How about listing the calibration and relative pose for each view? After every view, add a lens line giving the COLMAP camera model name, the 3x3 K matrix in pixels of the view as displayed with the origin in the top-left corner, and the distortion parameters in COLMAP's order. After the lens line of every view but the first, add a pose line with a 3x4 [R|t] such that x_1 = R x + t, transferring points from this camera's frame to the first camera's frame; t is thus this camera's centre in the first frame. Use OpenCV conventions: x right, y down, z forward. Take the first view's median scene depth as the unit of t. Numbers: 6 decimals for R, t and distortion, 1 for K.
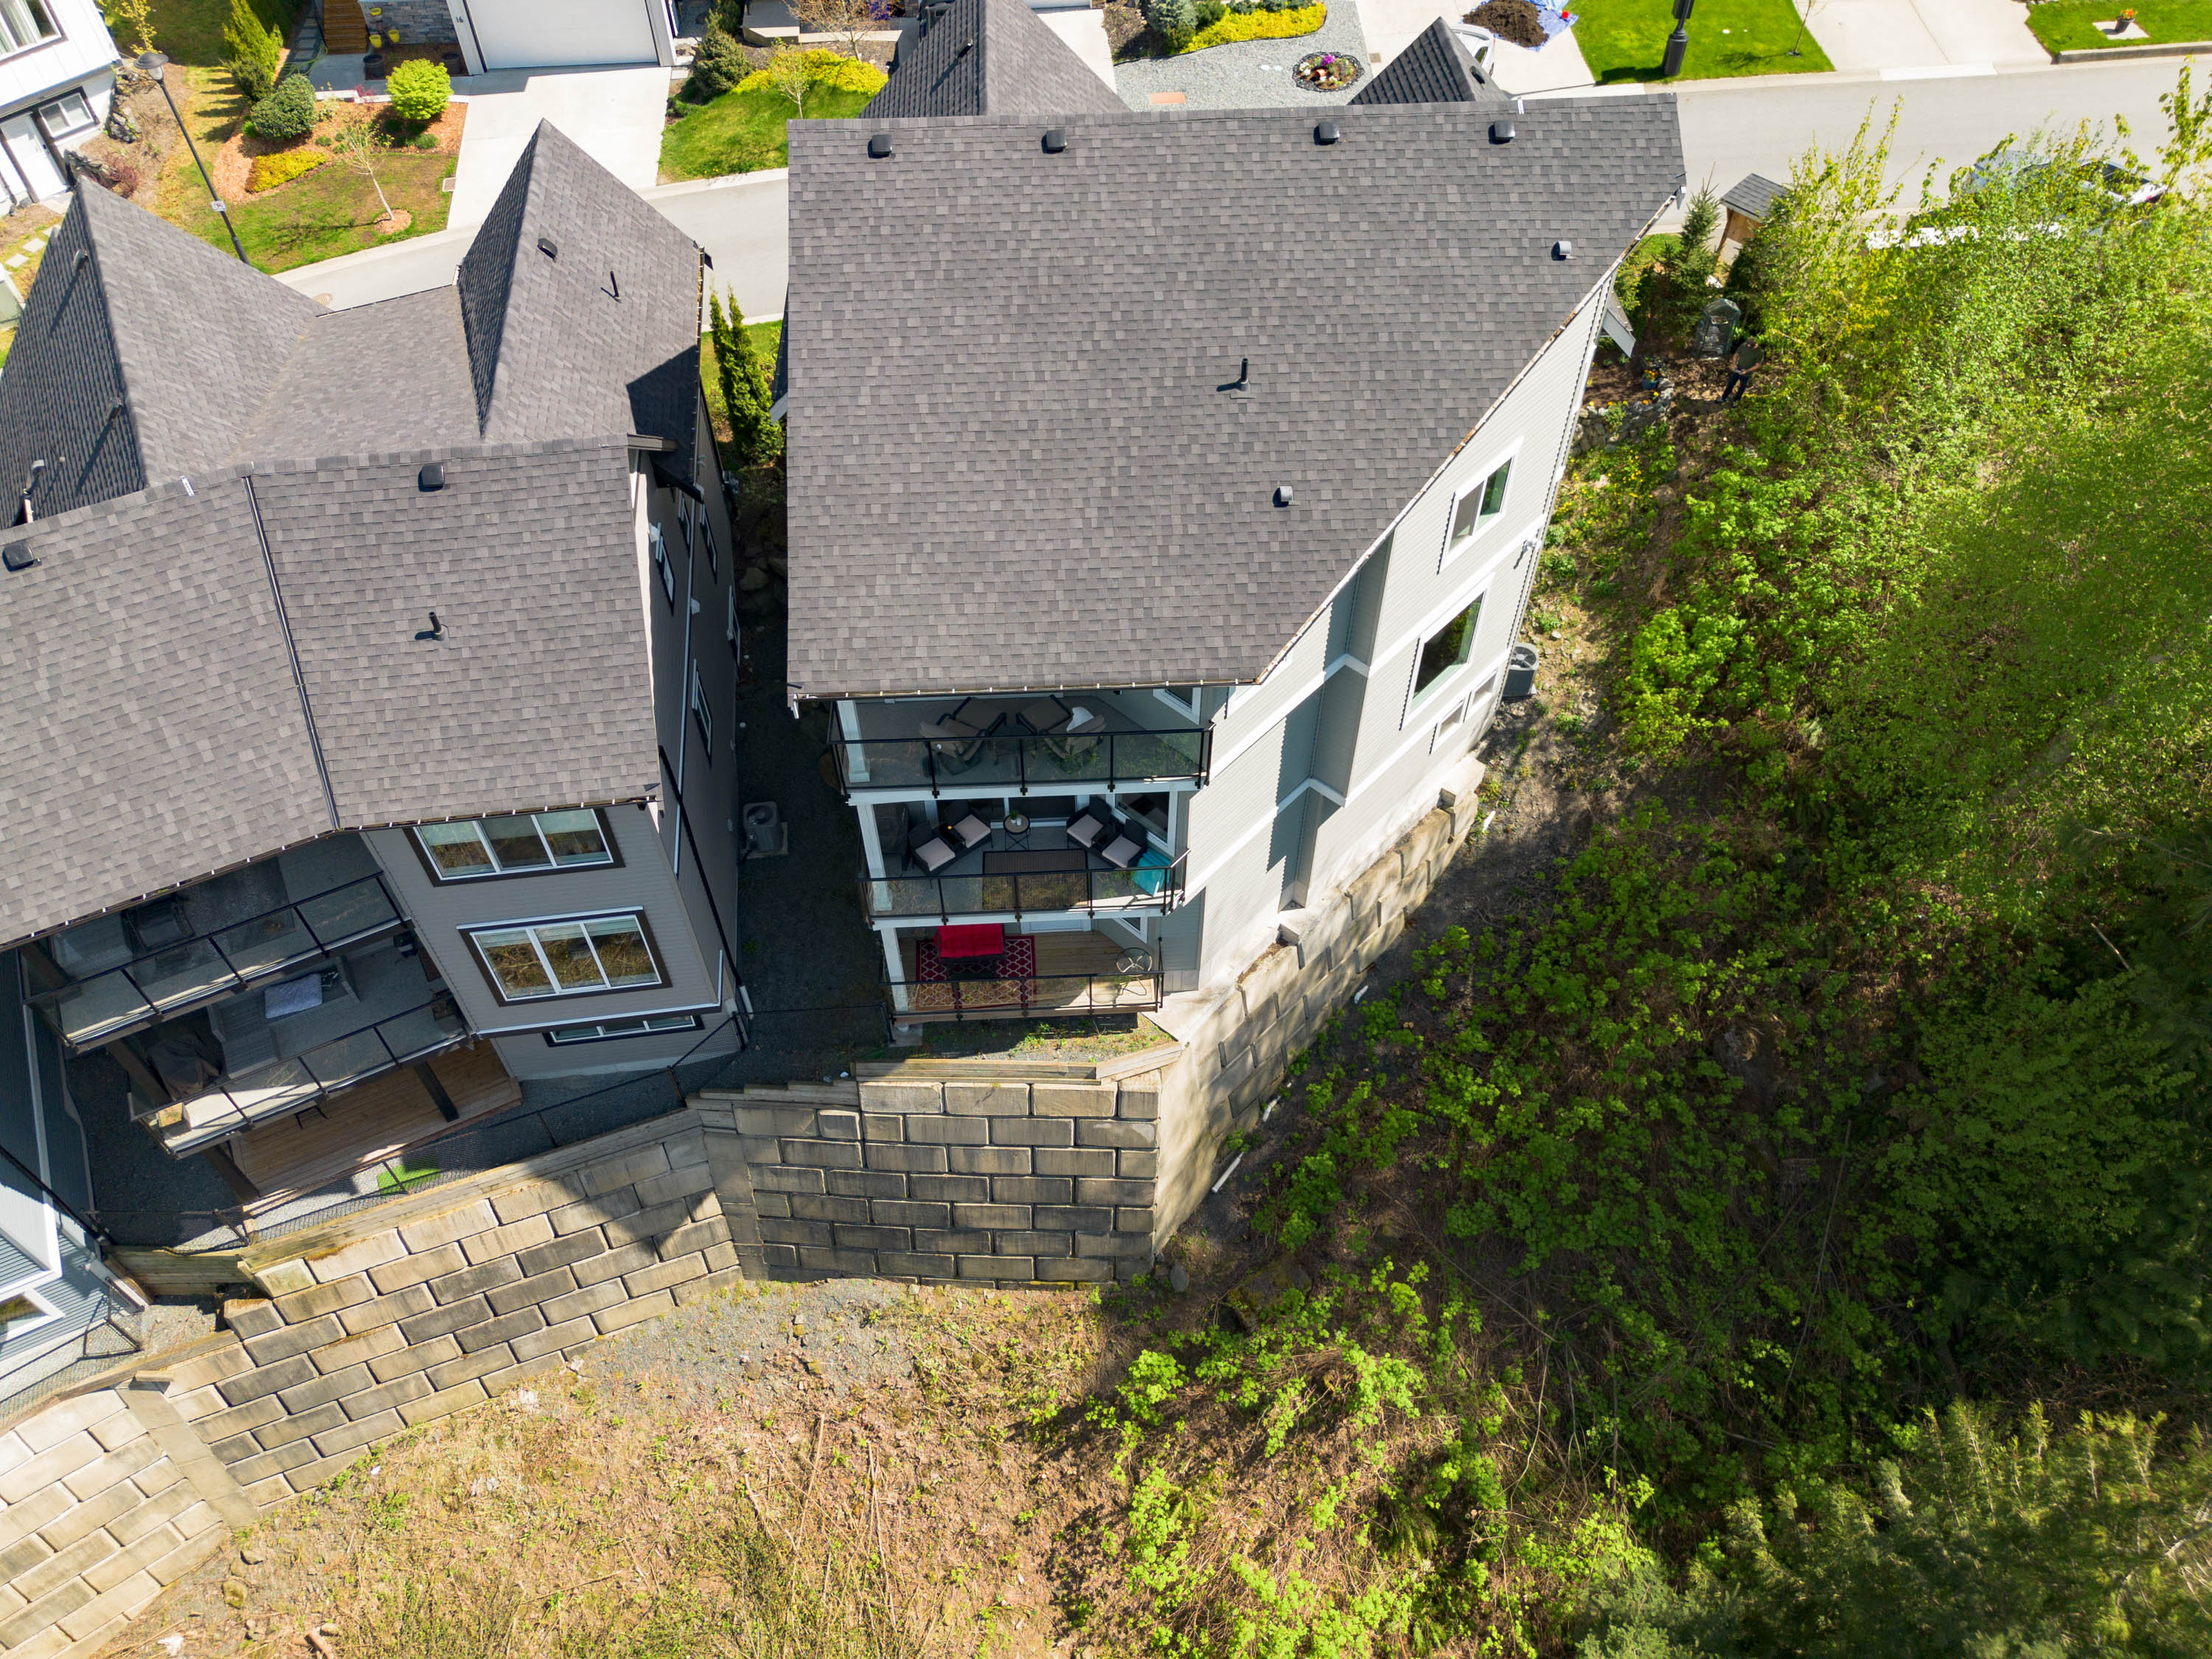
lens RADIAL K [[1547.4, 0, 1107.9], [0, 1547.4, 840.0], [0, 0, 1]] dist [0.048675, -0.028525]
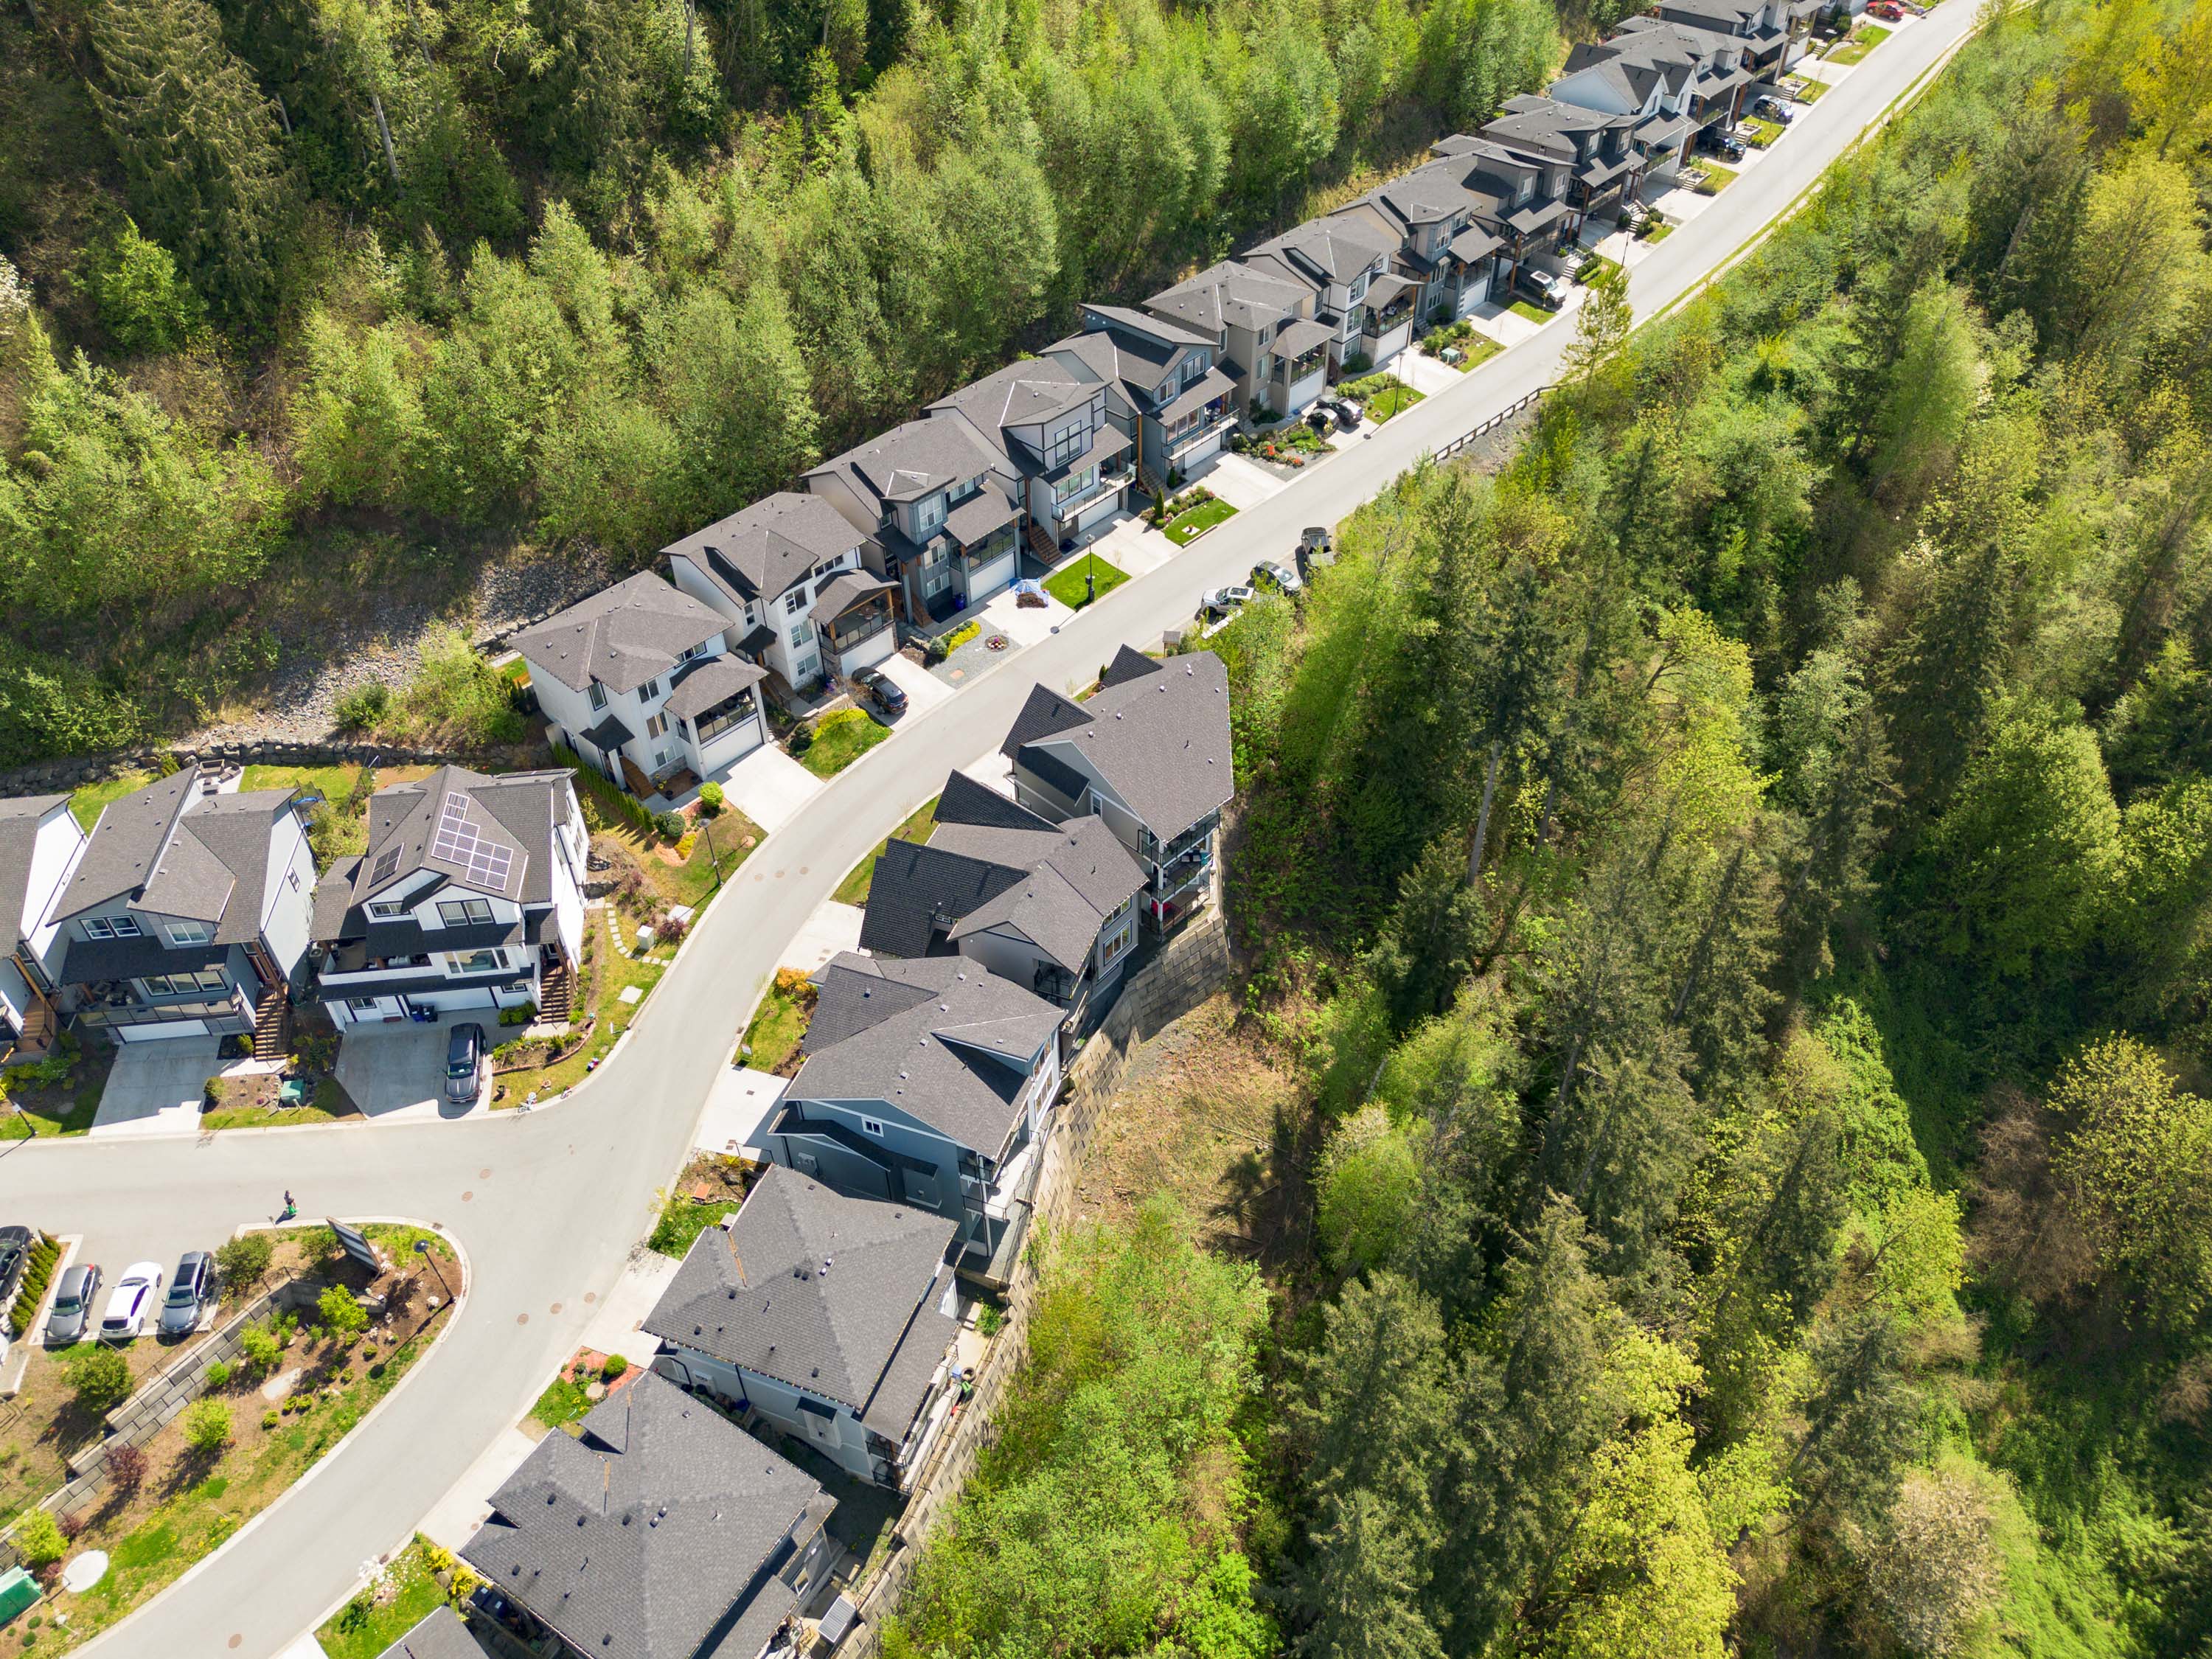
lens RADIAL K [[1585.4, 0, 1106.0], [0, 1585.4, 829.5], [0, 0, 1]] dist [0.064424, -0.002261]
pose [[0.736505, -0.453491, 0.501903, -1.811075], [0.527643, 0.849439, -0.006771, -0.122157], [-0.423266, 0.269813, 0.864897, -2.029856]]
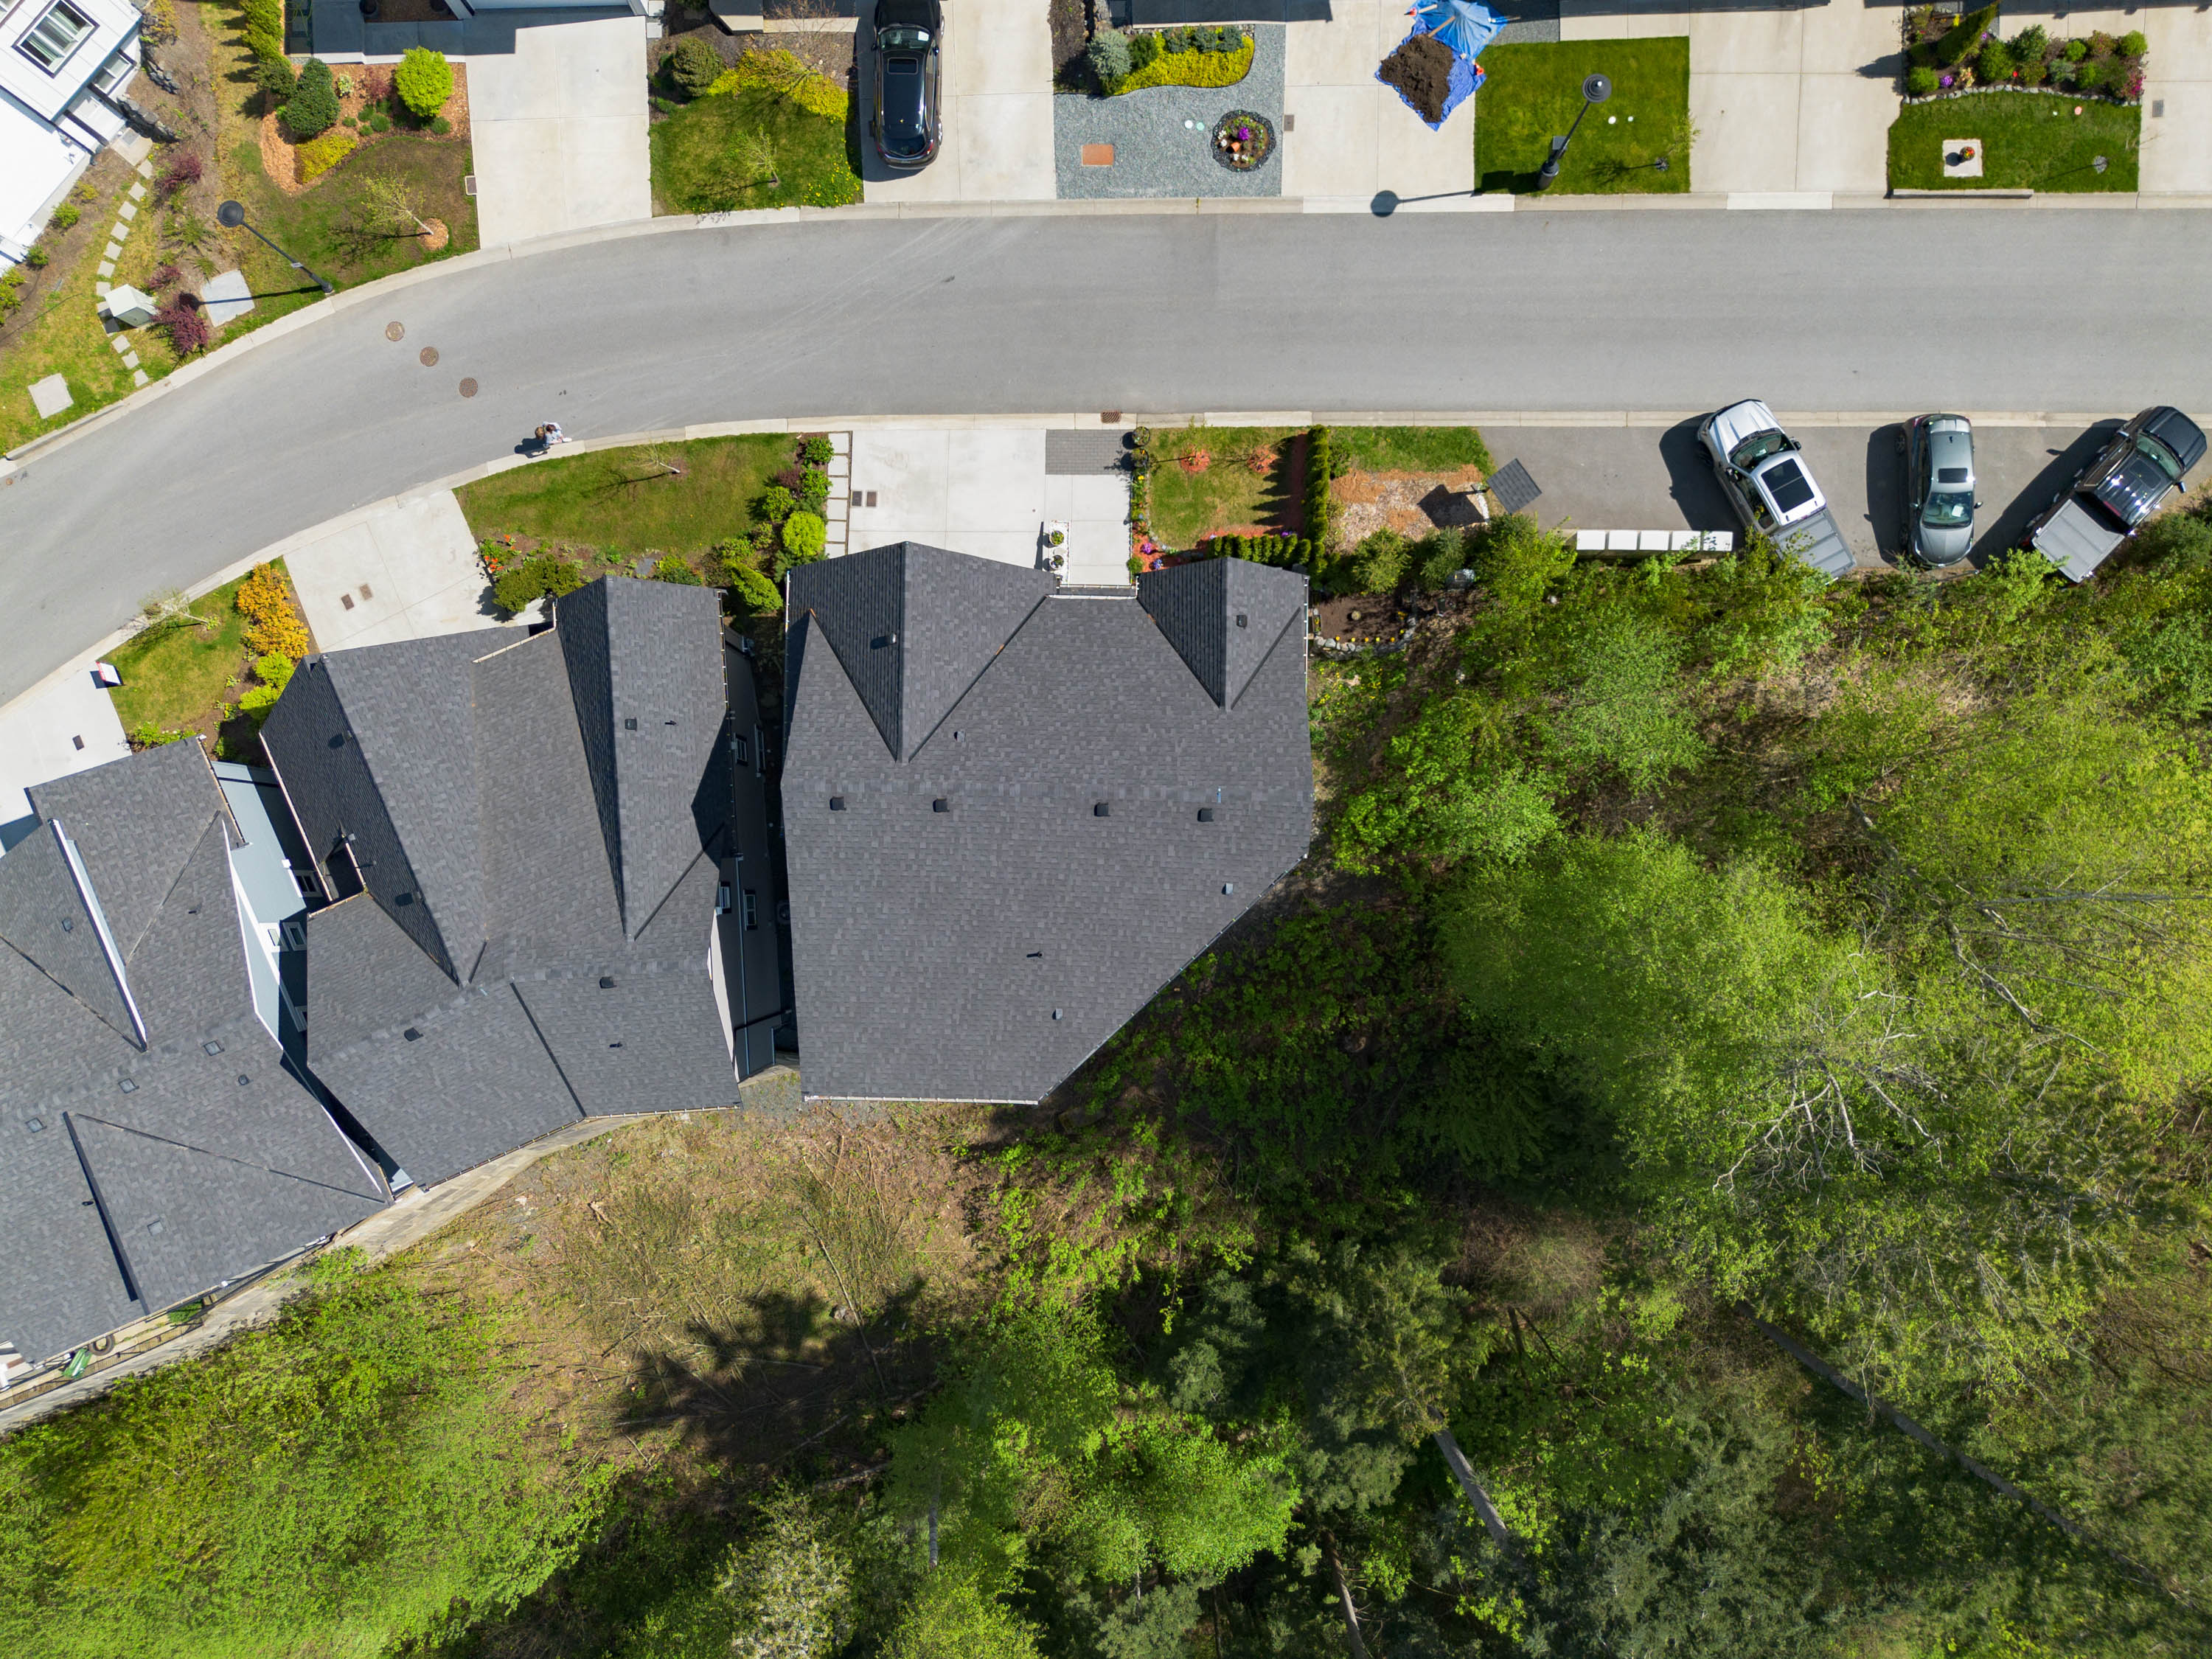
lens RADIAL K [[1551.9, 0, 1106.4], [0, 1551.9, 819.5], [0, 0, 1]] dist [0.075554, -0.063607]
pose [[0.997647, 0.068527, -0.002303, 0.111524], [-0.053453, 0.798358, 0.599806, -1.080562], [0.042941, -0.598271, 0.800142, -0.258000]]
